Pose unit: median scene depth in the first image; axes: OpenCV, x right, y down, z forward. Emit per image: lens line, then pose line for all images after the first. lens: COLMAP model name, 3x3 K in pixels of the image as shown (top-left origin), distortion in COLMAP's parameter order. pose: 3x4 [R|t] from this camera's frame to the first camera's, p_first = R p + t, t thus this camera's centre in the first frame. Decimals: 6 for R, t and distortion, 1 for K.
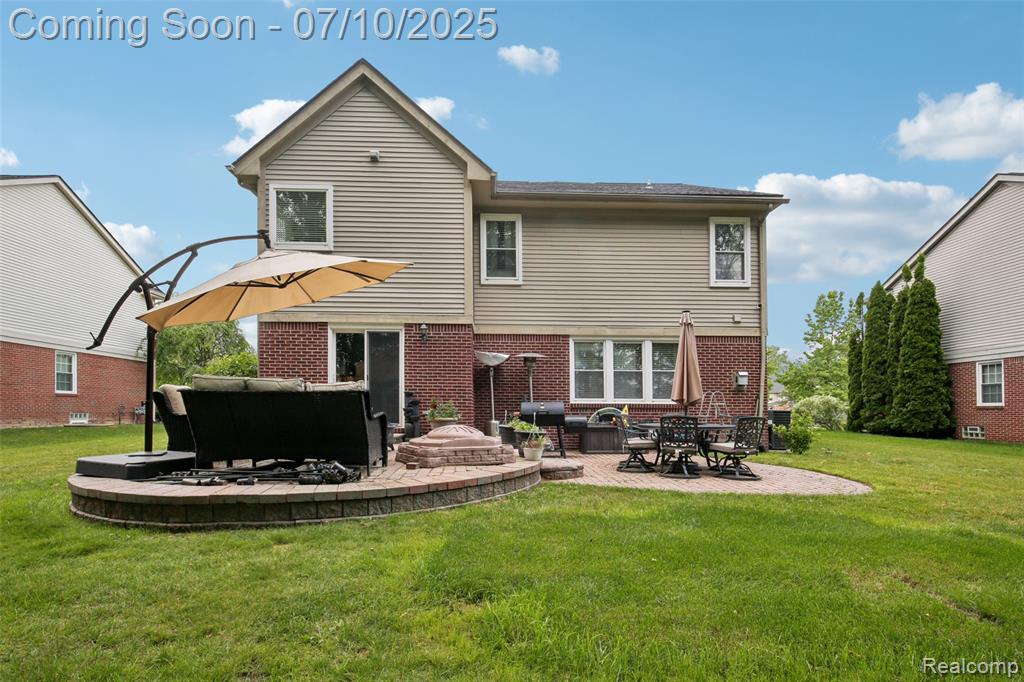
lens RADIAL K [[481.4, 0, 509.5], [0, 481.4, 406.5], [0, 0, 1]] dist [-0.003047, 0.000119]
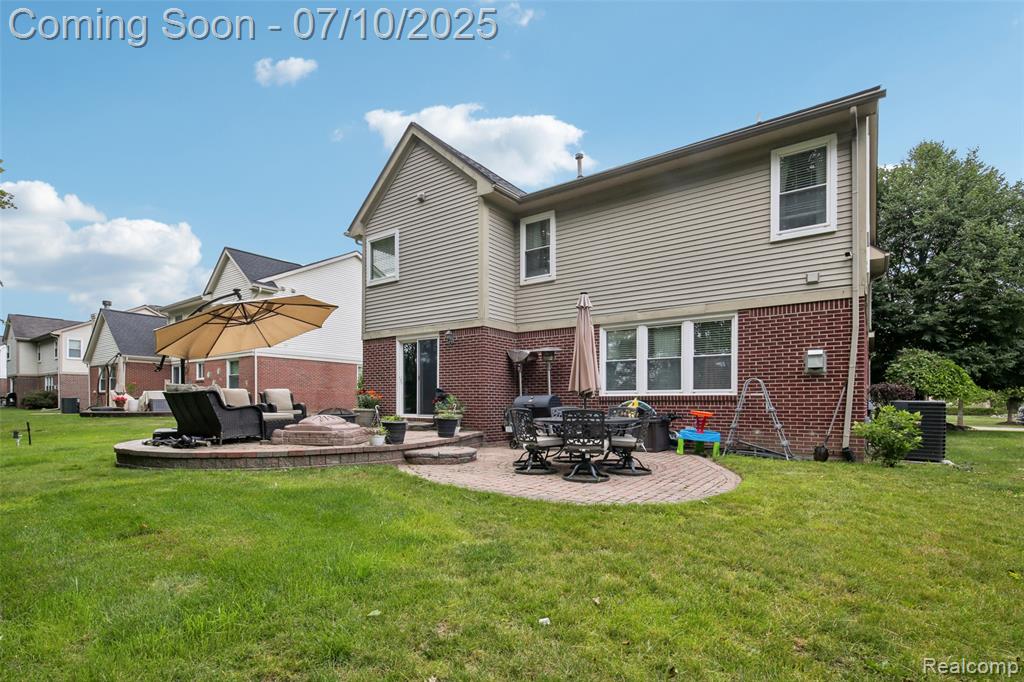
lens RADIAL K [[475.8, 0, 511.8], [0, 475.8, 402.9], [0, 0, 1]] dist [0.001532, 0.000099]
pose [[0.796635, -0.003643, -0.604450, 0.559316], [0.006678, 0.999974, 0.002775, 0.003298], [0.604424, -0.006247, 0.796639, 0.145078]]
